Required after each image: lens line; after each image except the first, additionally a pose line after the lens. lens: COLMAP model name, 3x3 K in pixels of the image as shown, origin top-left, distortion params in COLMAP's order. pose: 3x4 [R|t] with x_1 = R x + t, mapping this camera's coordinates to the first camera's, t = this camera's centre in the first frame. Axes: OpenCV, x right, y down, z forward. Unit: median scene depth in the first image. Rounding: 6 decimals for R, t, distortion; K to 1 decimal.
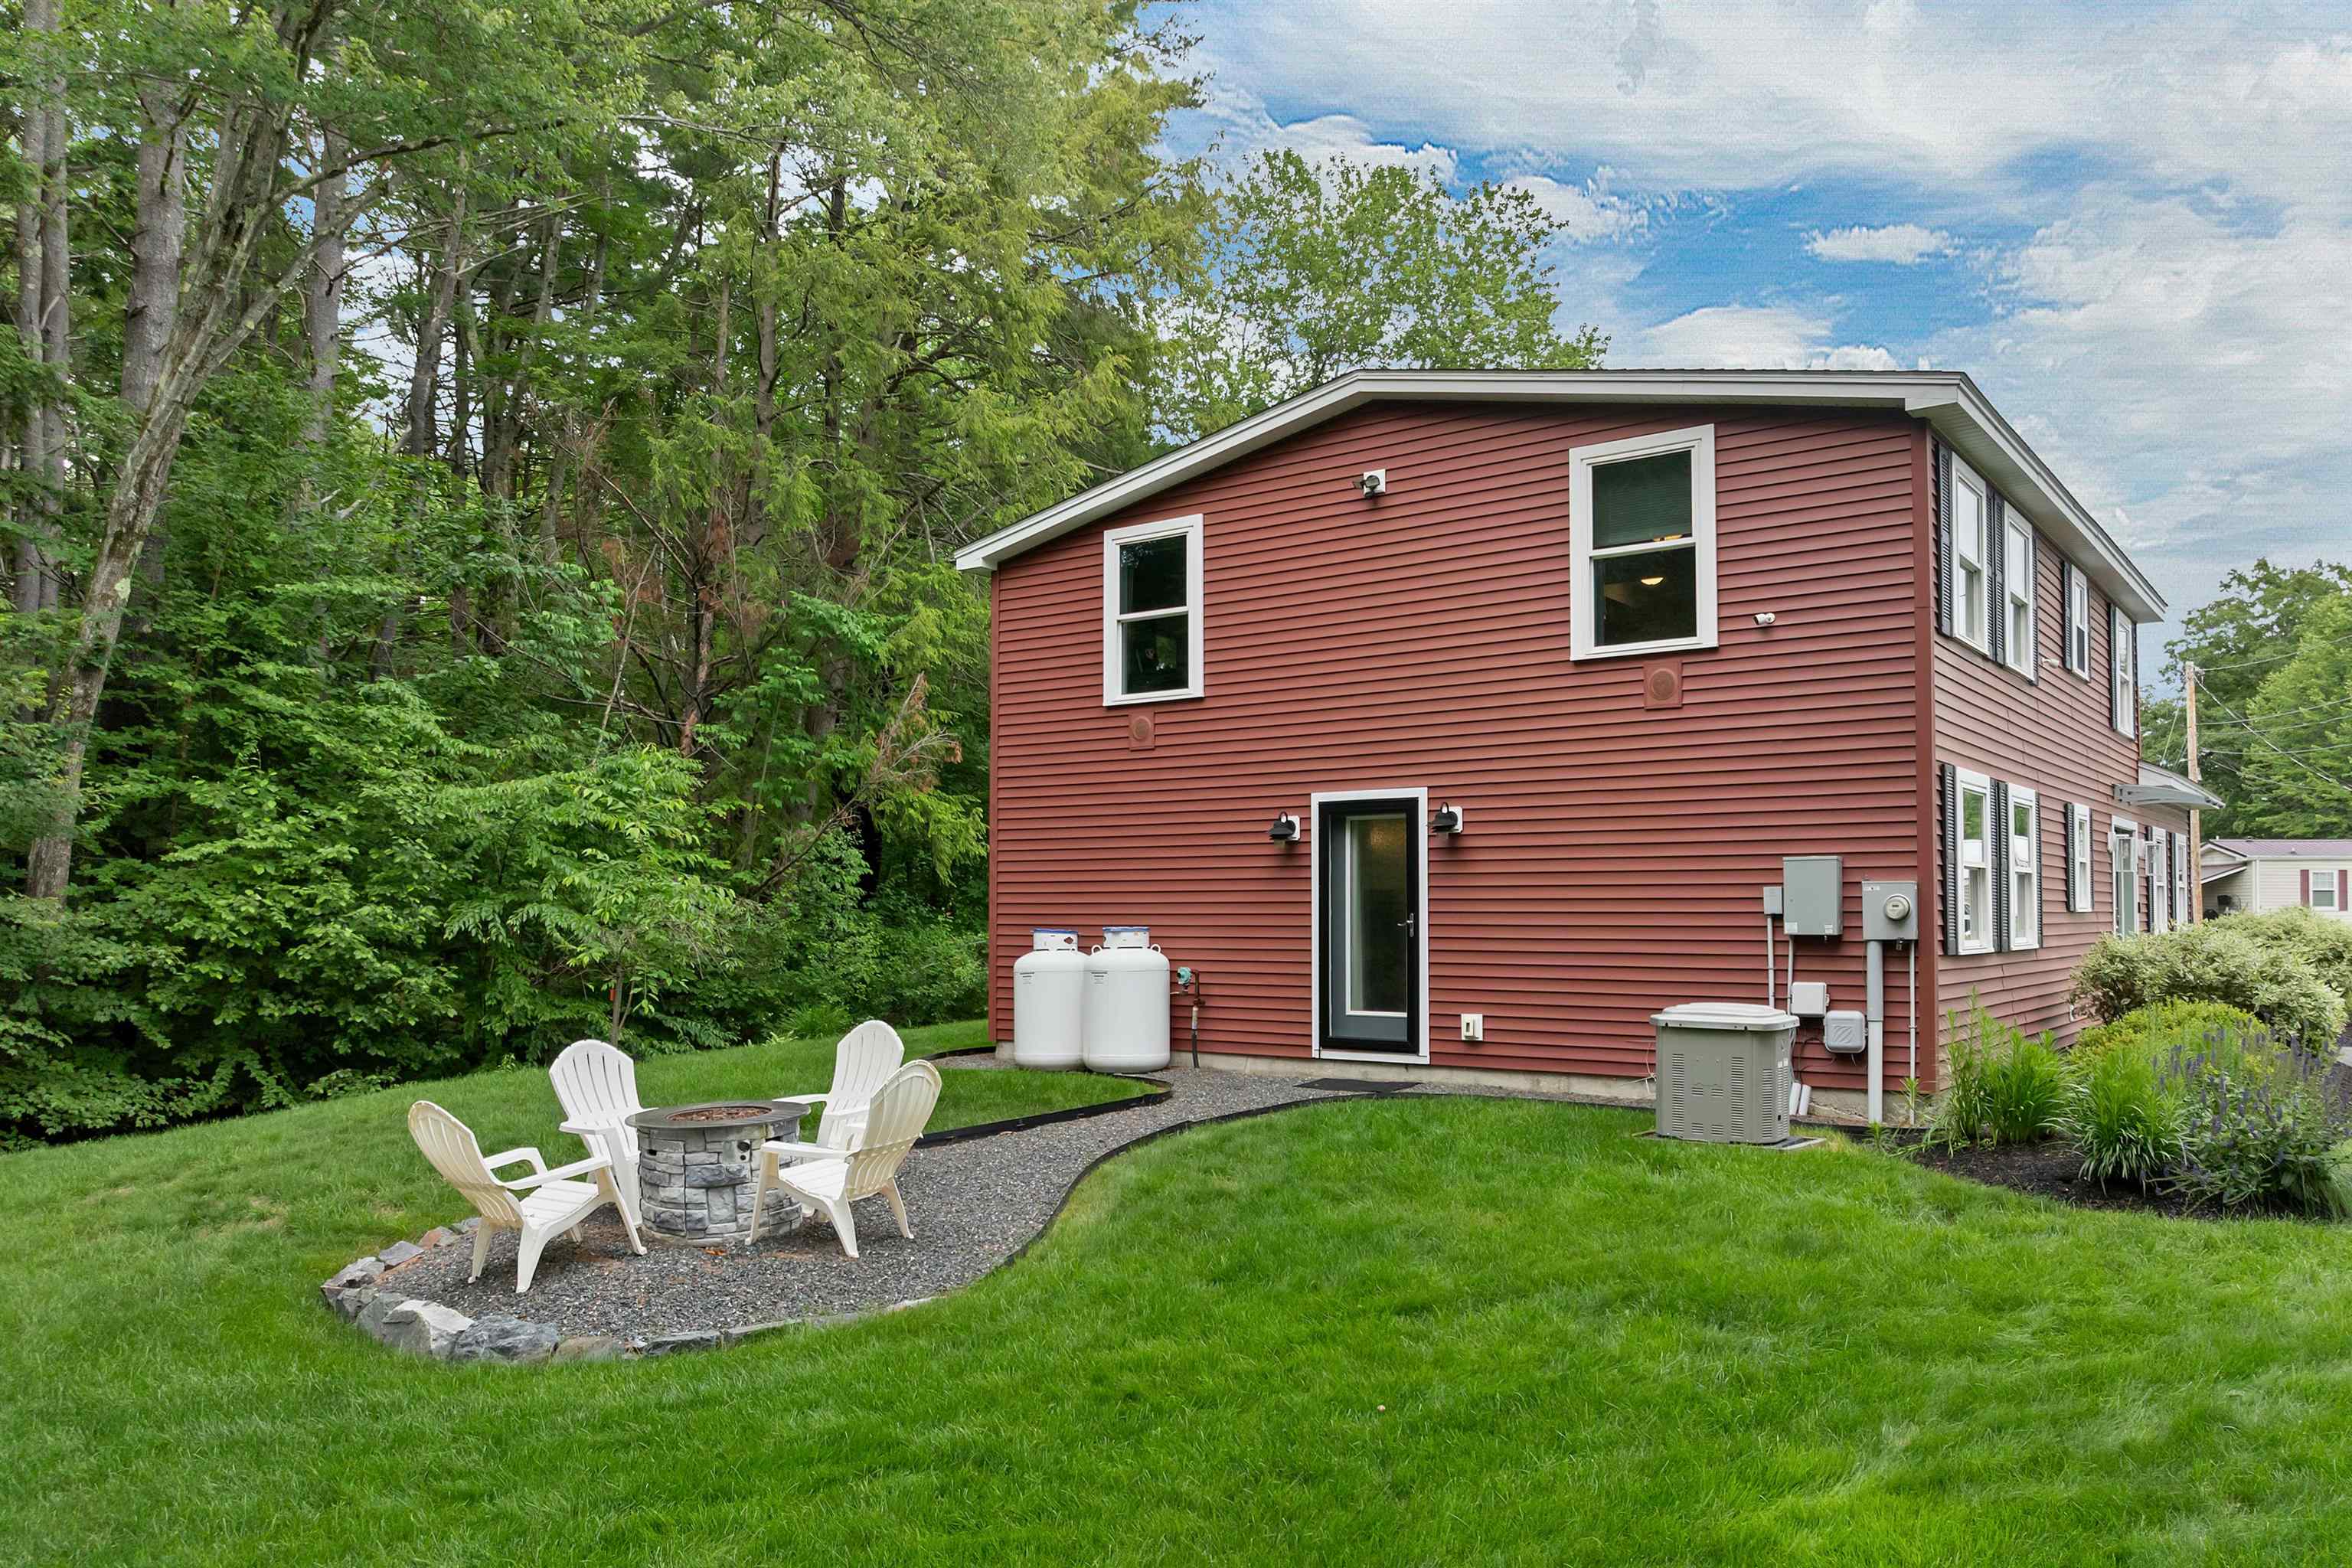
lens RADIAL K [[1689.2, 0, 1168.7], [0, 1689.2, 879.3], [0, 0, 1]] dist [-0.043679, 0.008385]
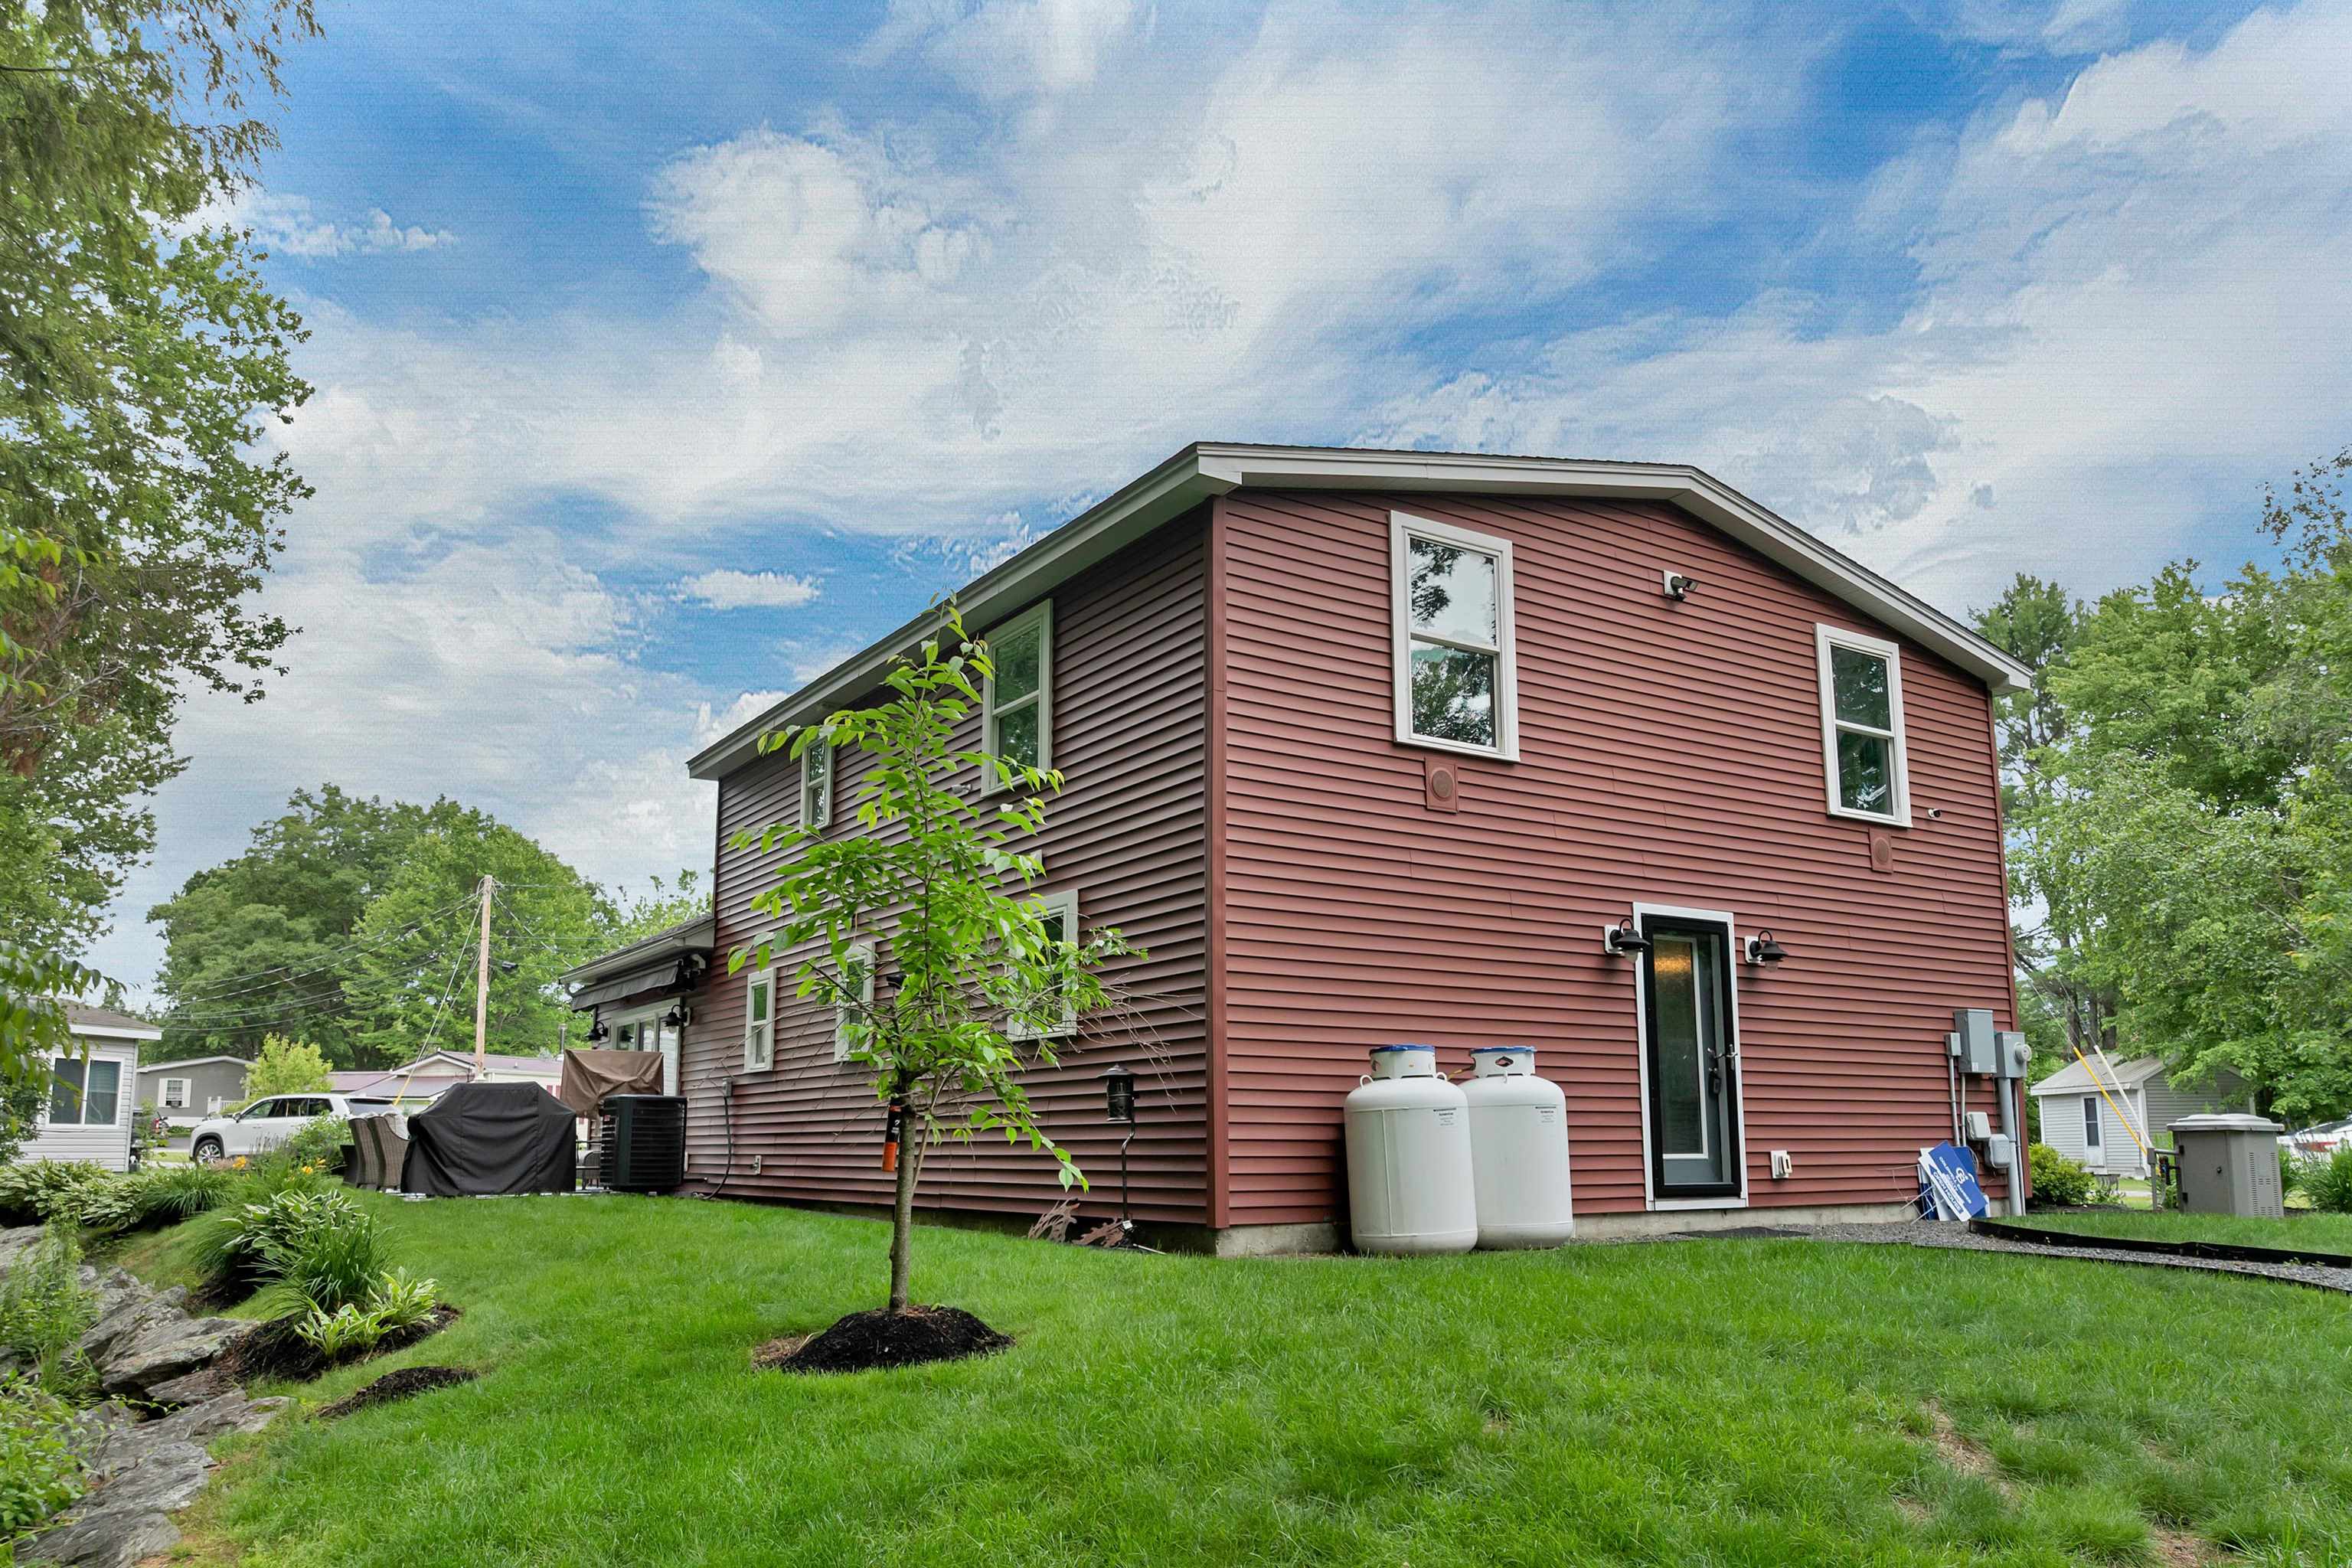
lens RADIAL K [[1723.4, 0, 1177.5], [0, 1723.4, 848.2], [0, 0, 1]] dist [-0.003582, 0.000821]
pose [[0.327470, 0.163151, 0.930669, -0.885639], [-0.016795, 0.985829, -0.166911, 0.079654], [-0.944712, 0.039027, 0.325569, 0.997651]]
